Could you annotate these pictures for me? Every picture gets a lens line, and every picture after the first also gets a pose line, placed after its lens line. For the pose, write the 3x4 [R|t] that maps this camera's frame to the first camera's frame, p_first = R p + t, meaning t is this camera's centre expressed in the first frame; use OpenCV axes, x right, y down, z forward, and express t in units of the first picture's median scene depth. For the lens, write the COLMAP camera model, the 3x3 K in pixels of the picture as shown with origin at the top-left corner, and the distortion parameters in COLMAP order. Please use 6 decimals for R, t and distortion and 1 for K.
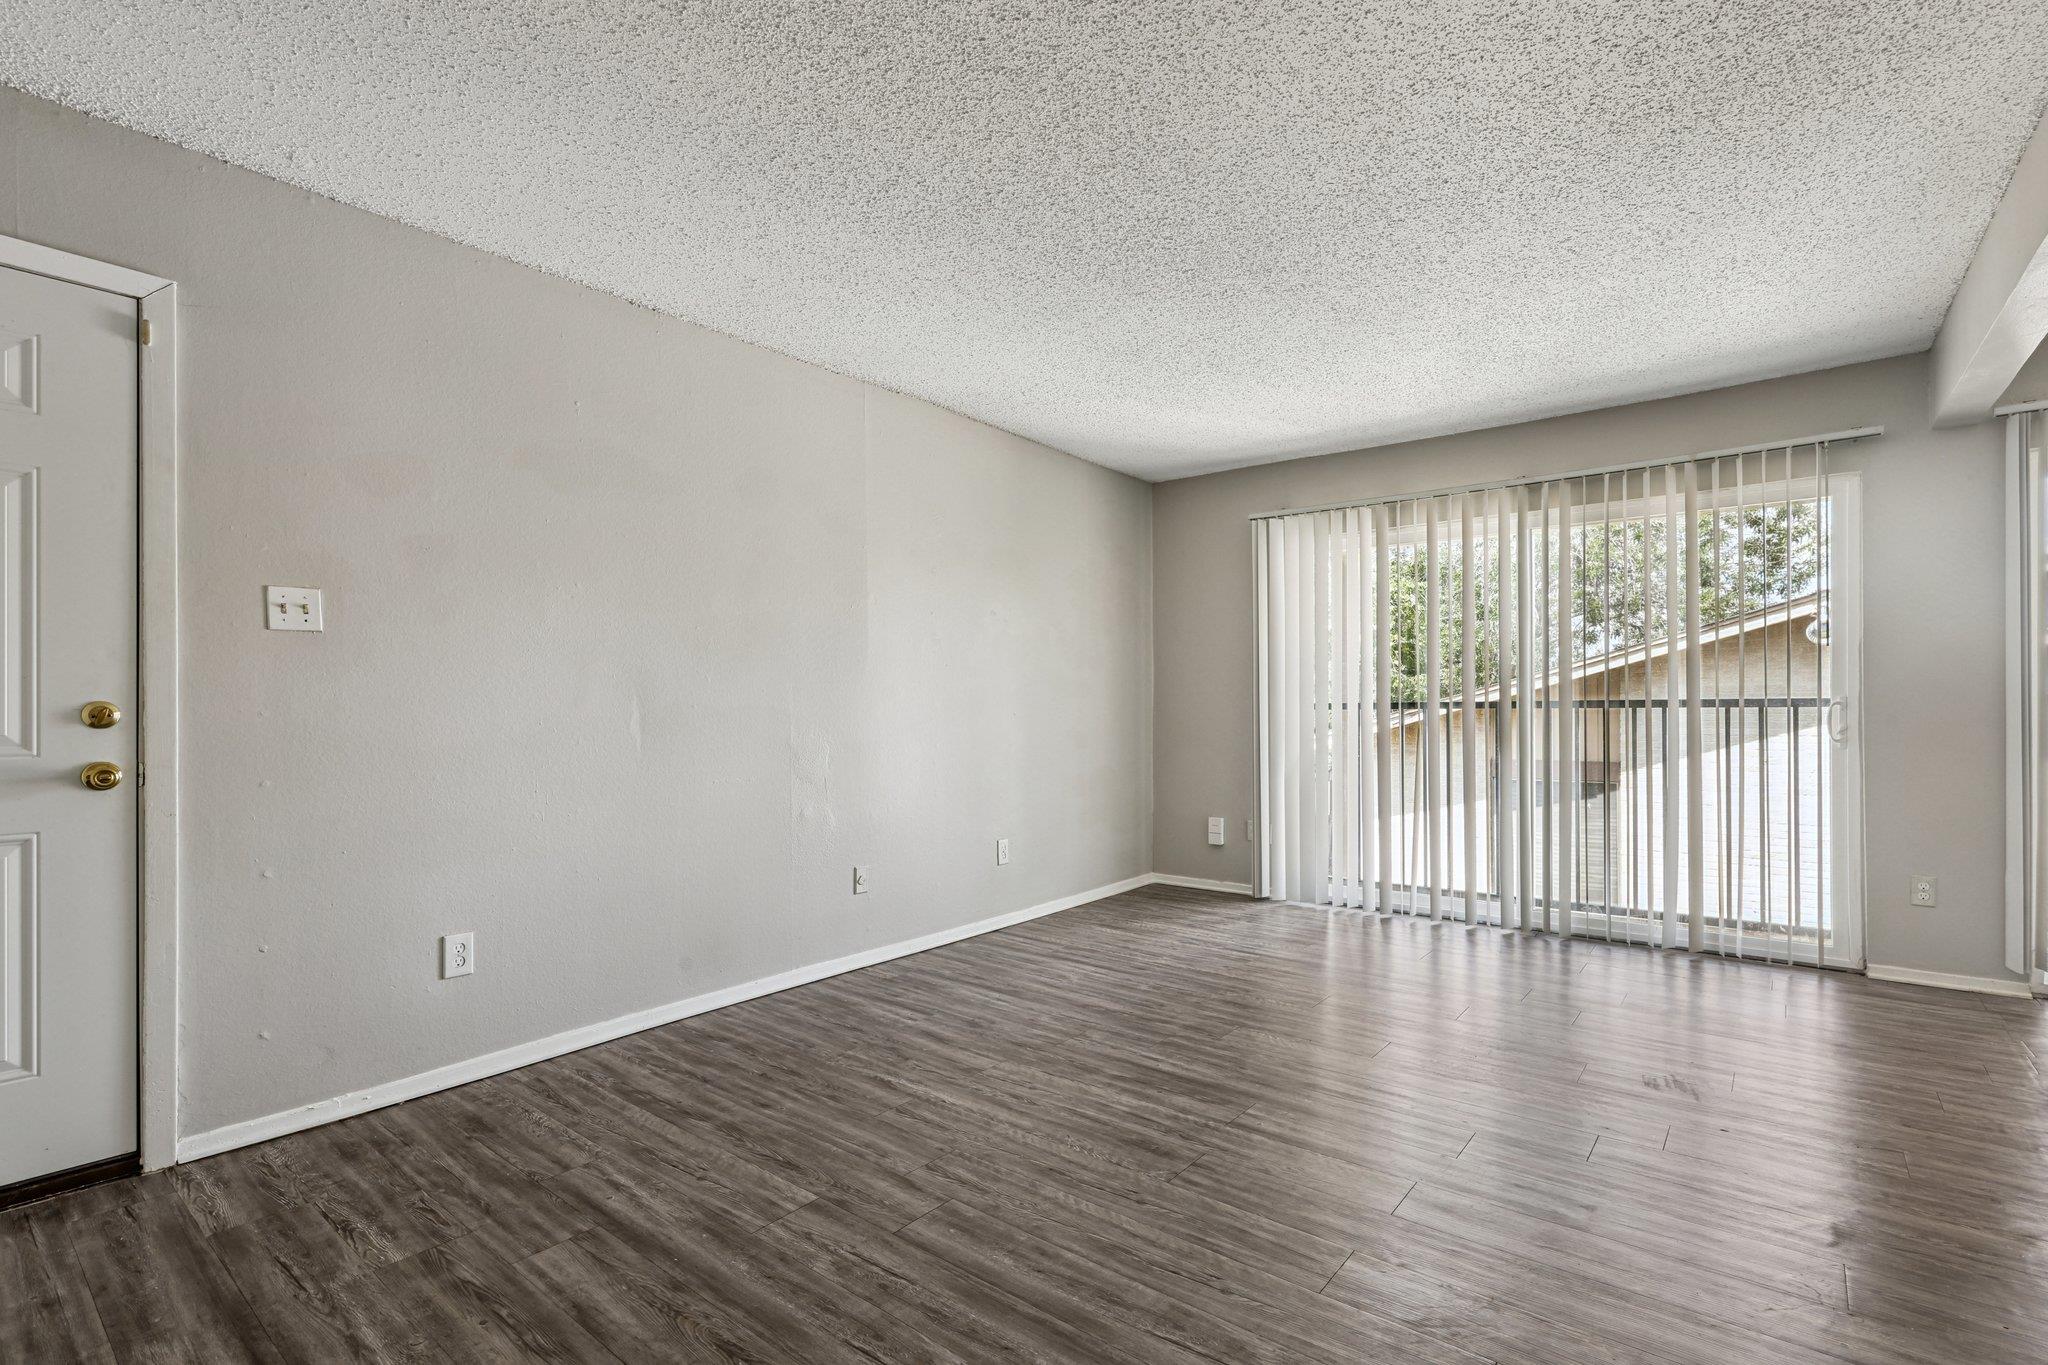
lens RADIAL K [[943.5, 0, 1033.6], [0, 943.5, 706.9], [0, 0, 1]] dist [-0.006229, -0.000427]
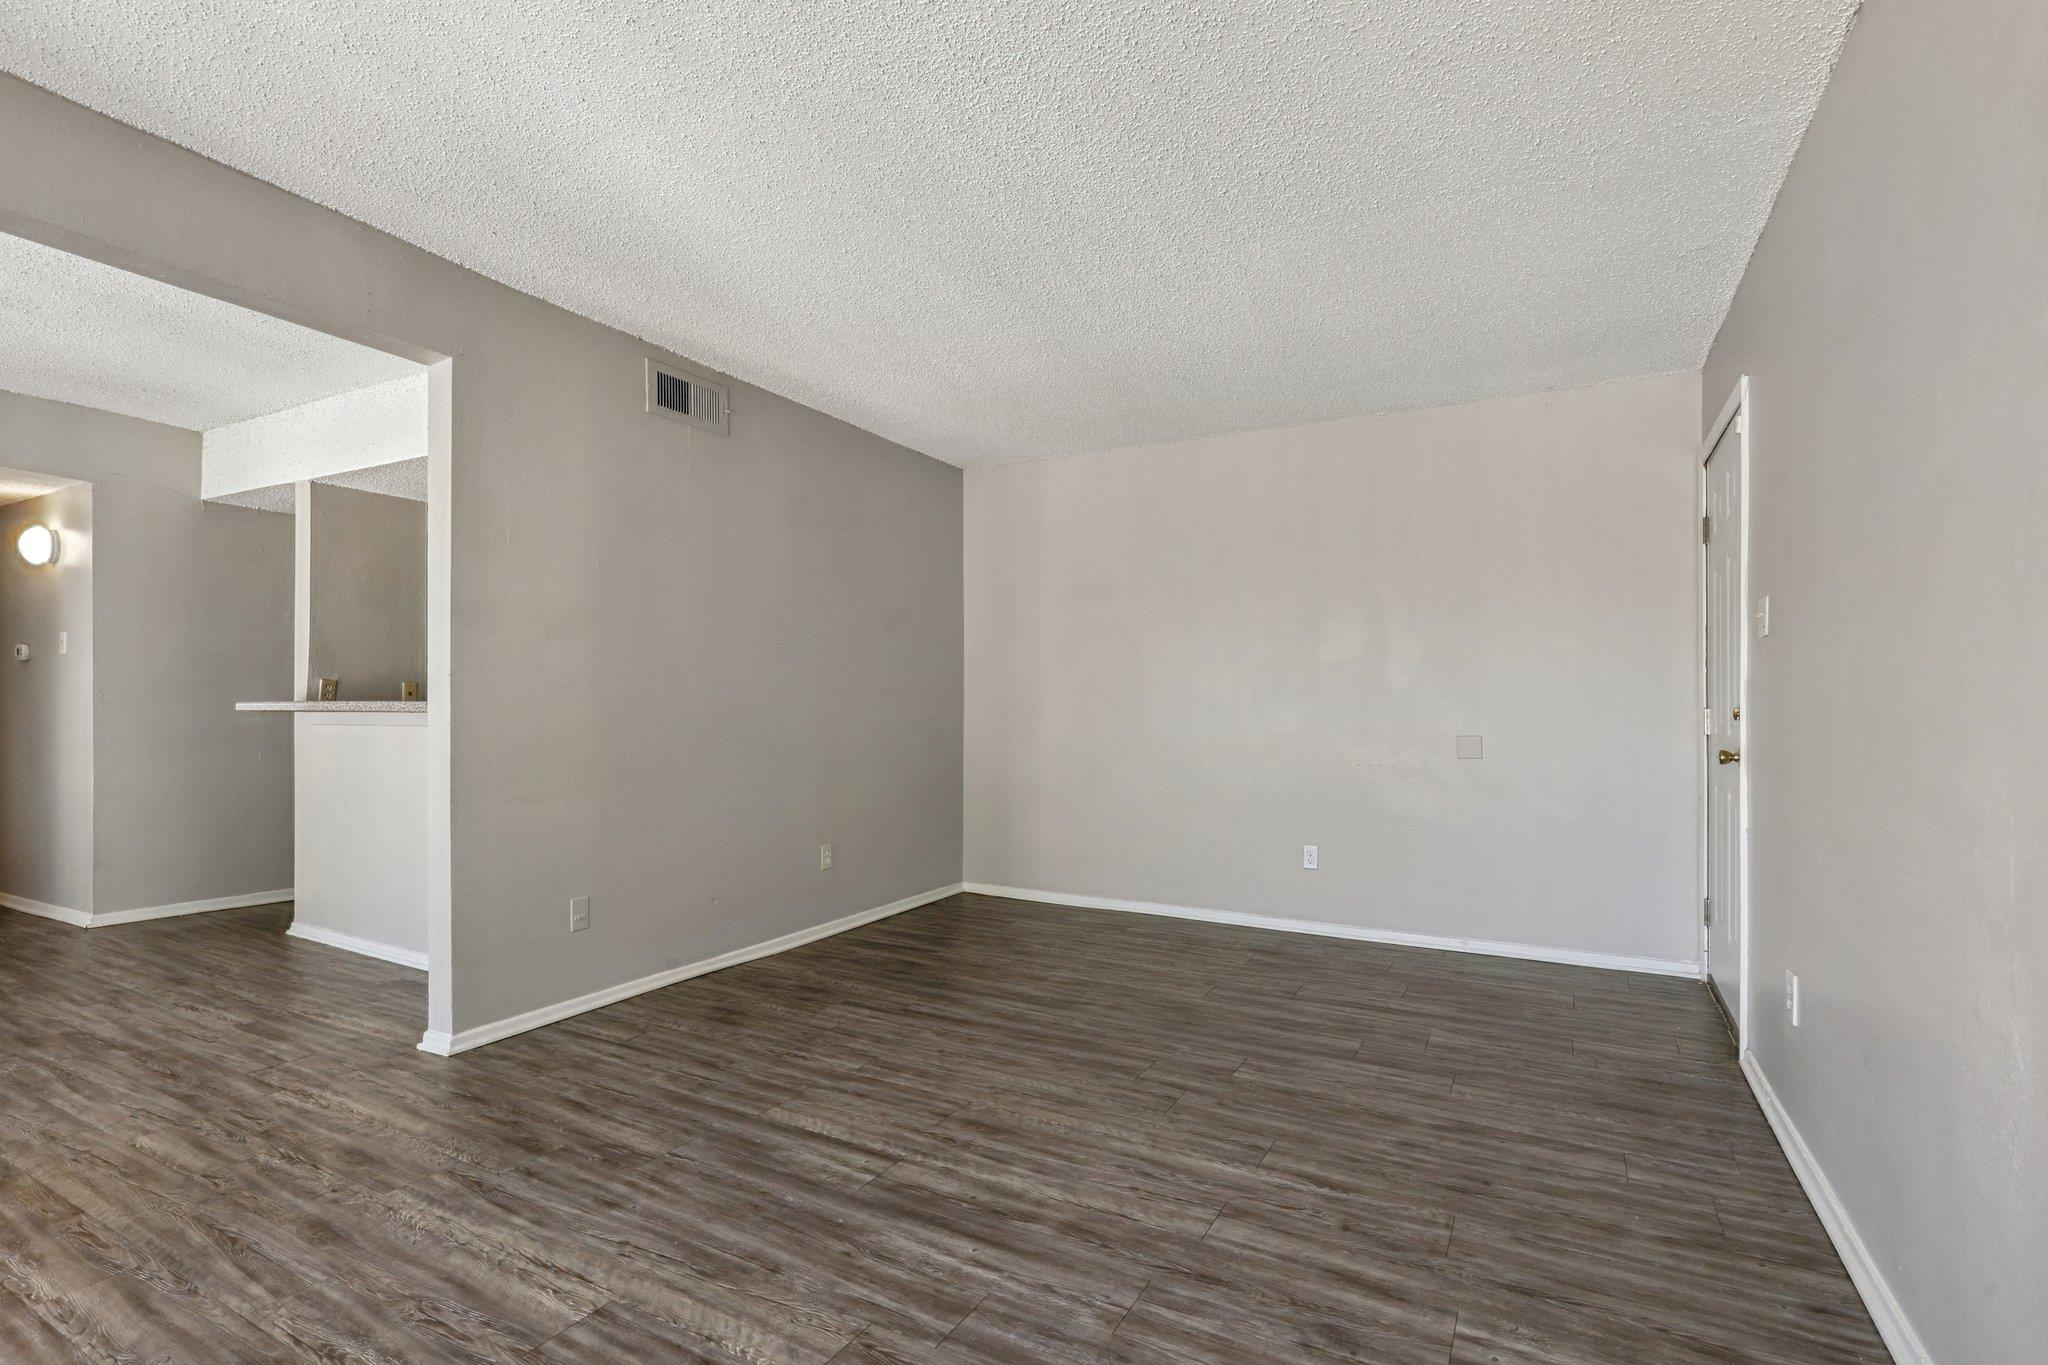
lens RADIAL K [[961.6, 0, 1028.0], [0, 961.6, 716.5], [0, 0, 1]] dist [-0.002972, 0.000079]
pose [[-0.985377, 0.001897, -0.170380, 0.196659], [0.001220, 0.999991, 0.004081, 0.005151], [0.170386, 0.003813, -0.985370, 1.568833]]
